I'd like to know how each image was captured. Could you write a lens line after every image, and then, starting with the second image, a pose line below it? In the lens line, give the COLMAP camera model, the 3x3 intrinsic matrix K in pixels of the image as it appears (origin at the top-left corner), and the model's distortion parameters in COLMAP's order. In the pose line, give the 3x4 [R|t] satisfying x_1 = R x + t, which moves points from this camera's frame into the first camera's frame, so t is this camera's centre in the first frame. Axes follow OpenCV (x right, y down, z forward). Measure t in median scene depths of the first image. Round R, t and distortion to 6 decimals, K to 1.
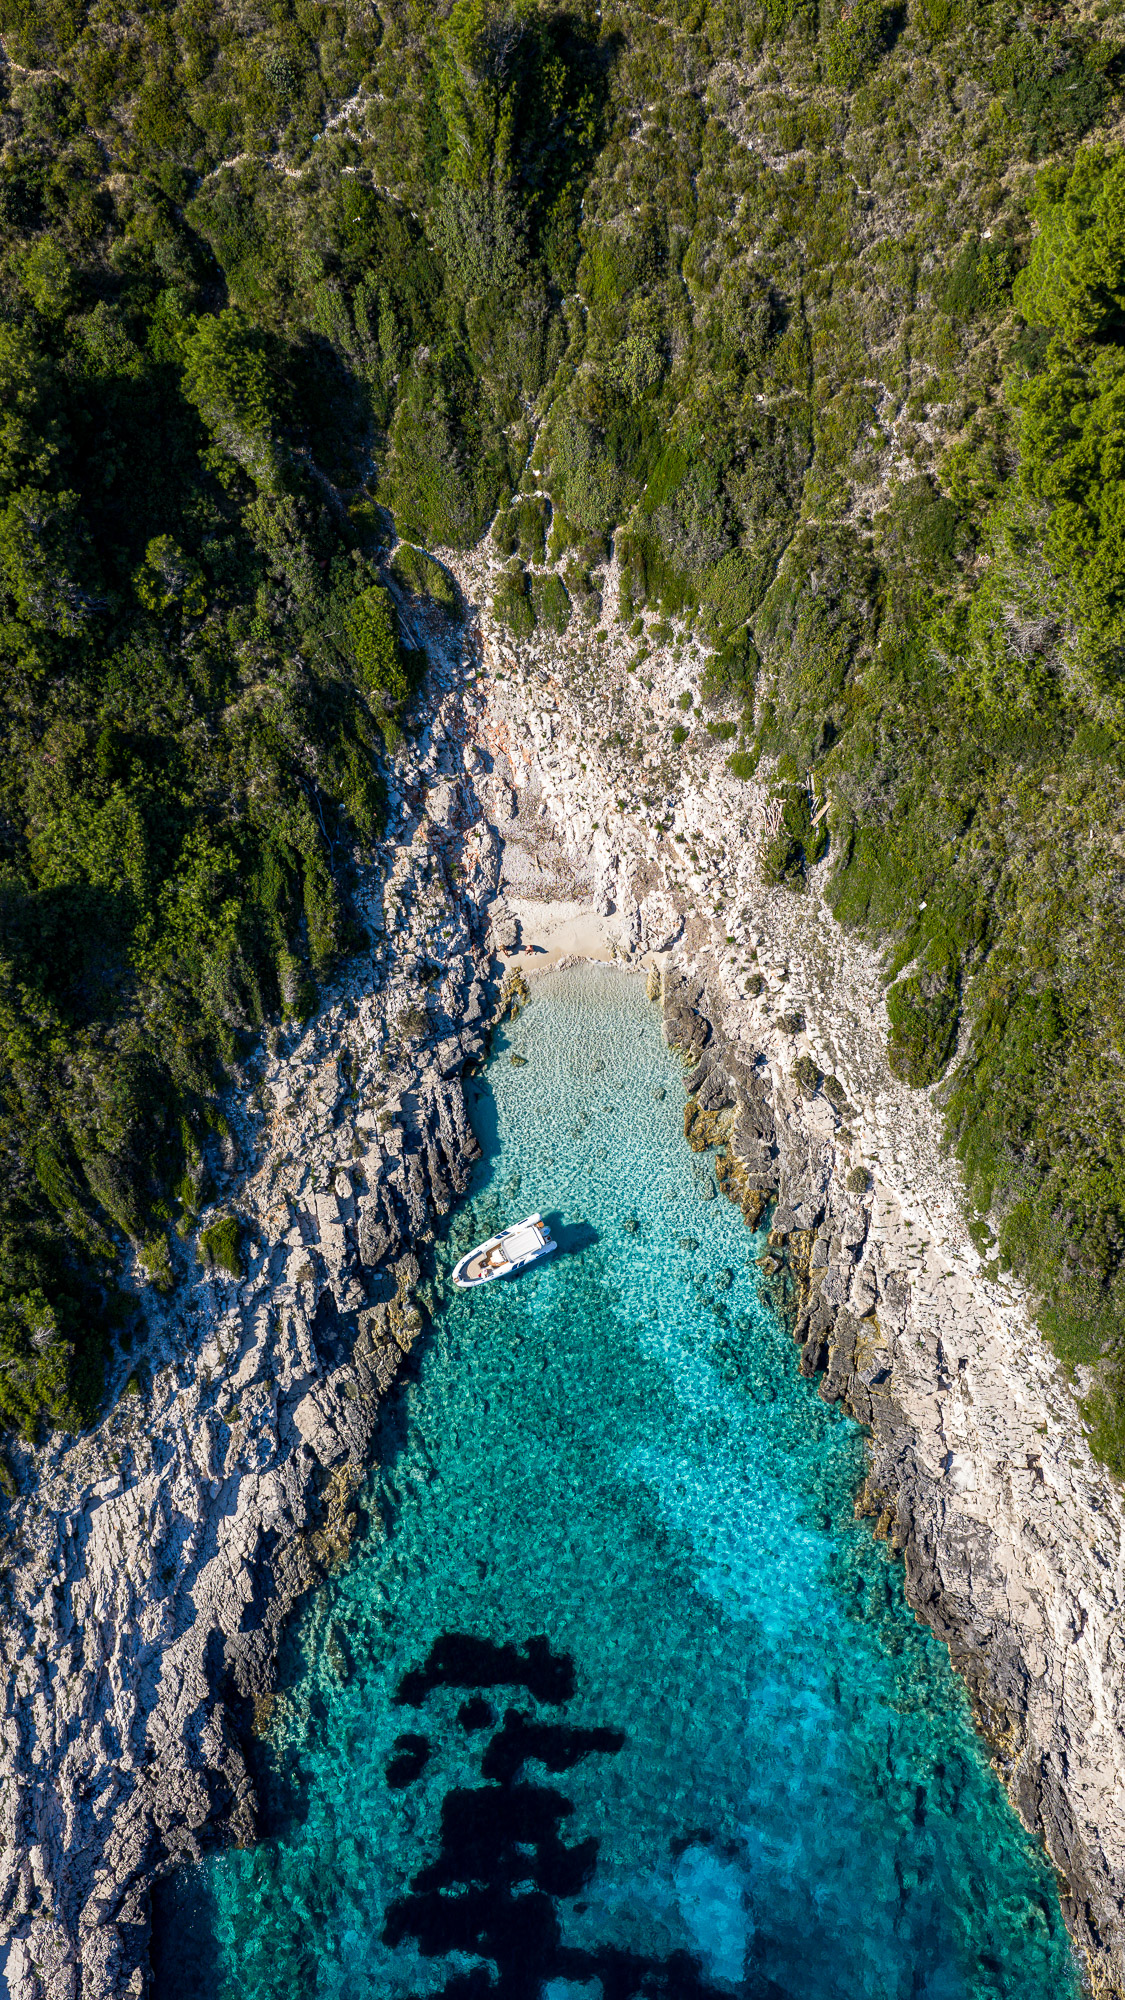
lens RADIAL K [[1501.0, 0, 563.0], [0, 1501.0, 993.5], [0, 0, 1]] dist [0.007301, -0.011259]
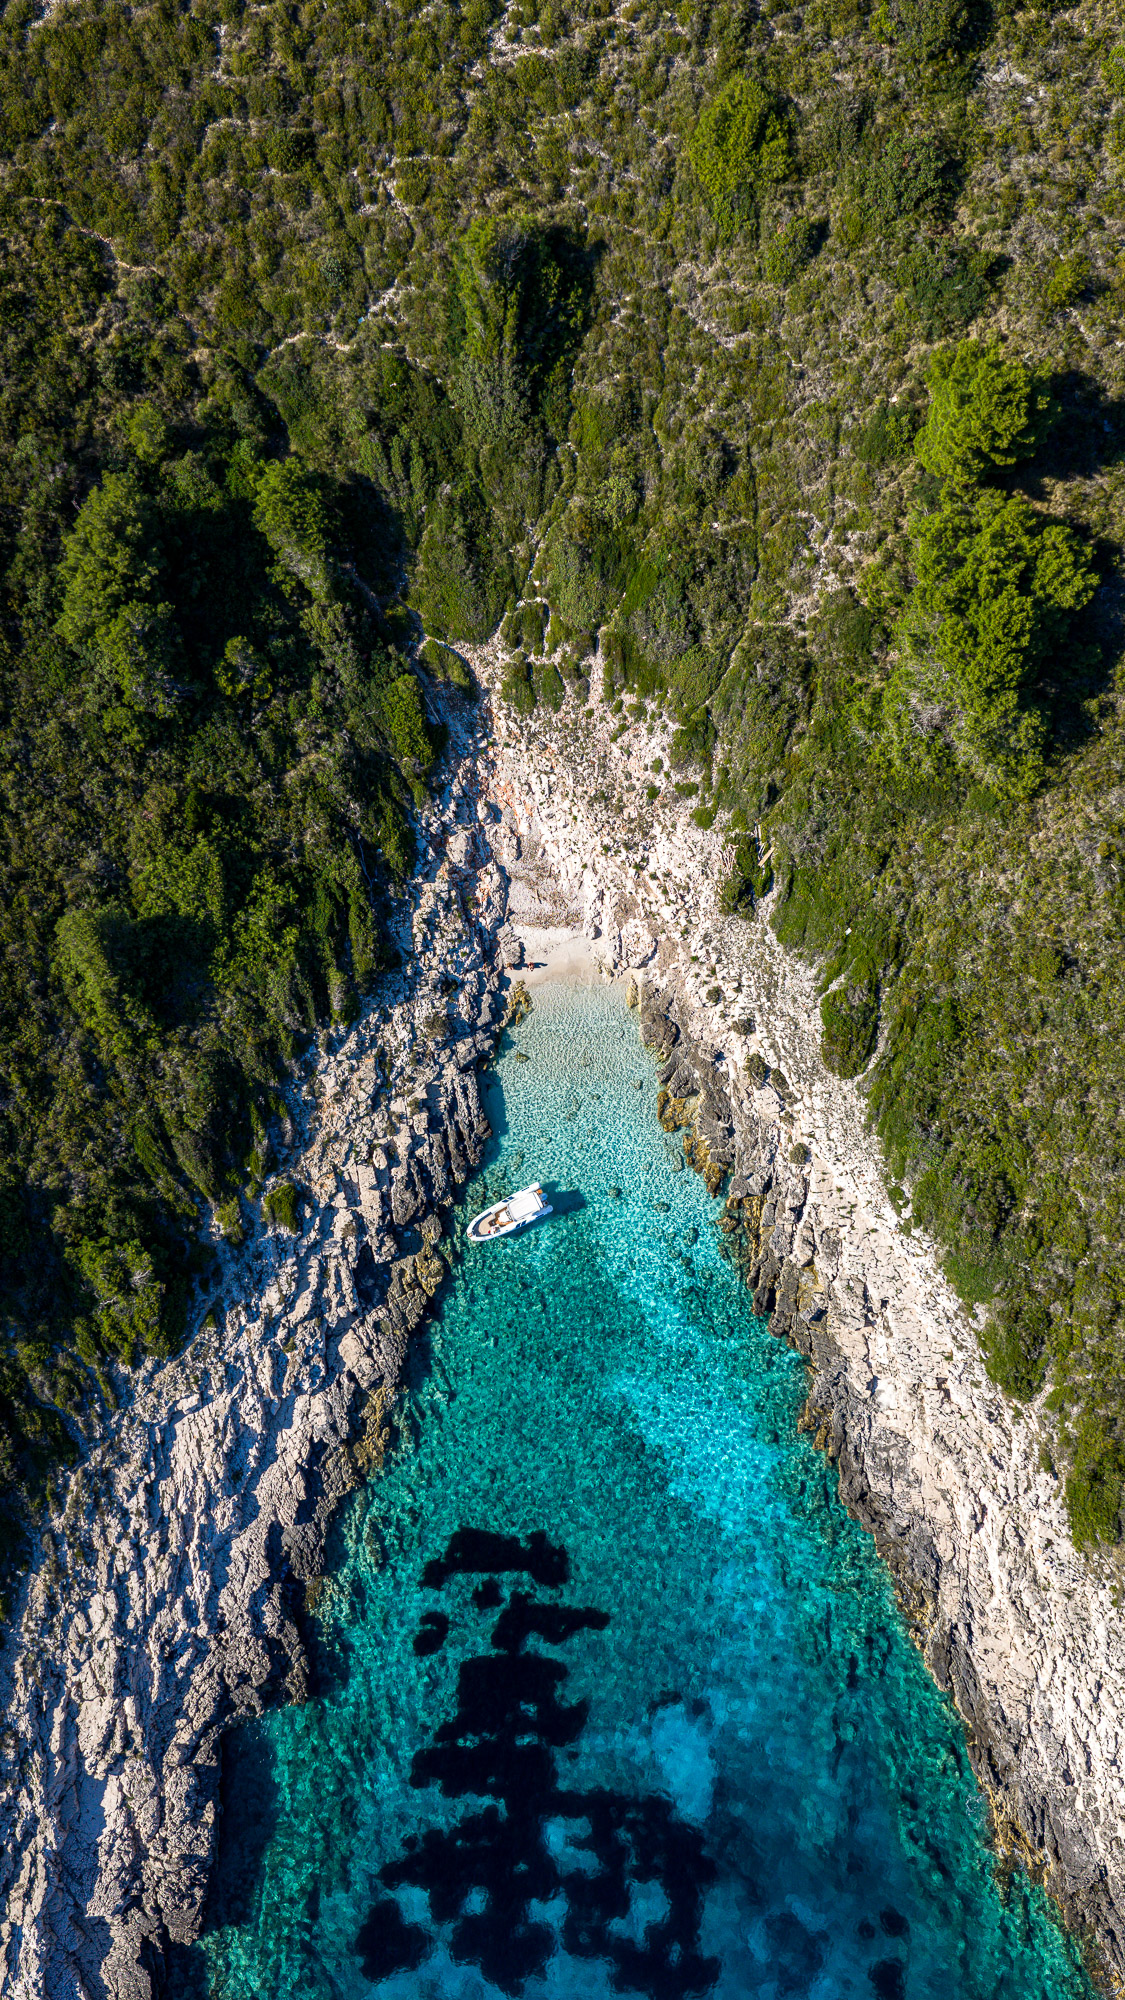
lens RADIAL K [[1501.0, 0, 561.6], [0, 1501.0, 1003.9], [0, 0, 1]] dist [0.007301, -0.011259]
pose [[1.000000, -0.000744, 0.000603, 0.001949], [0.000746, 0.999996, -0.002561, 0.004437], [-0.000601, 0.002561, 0.999997, -0.233414]]
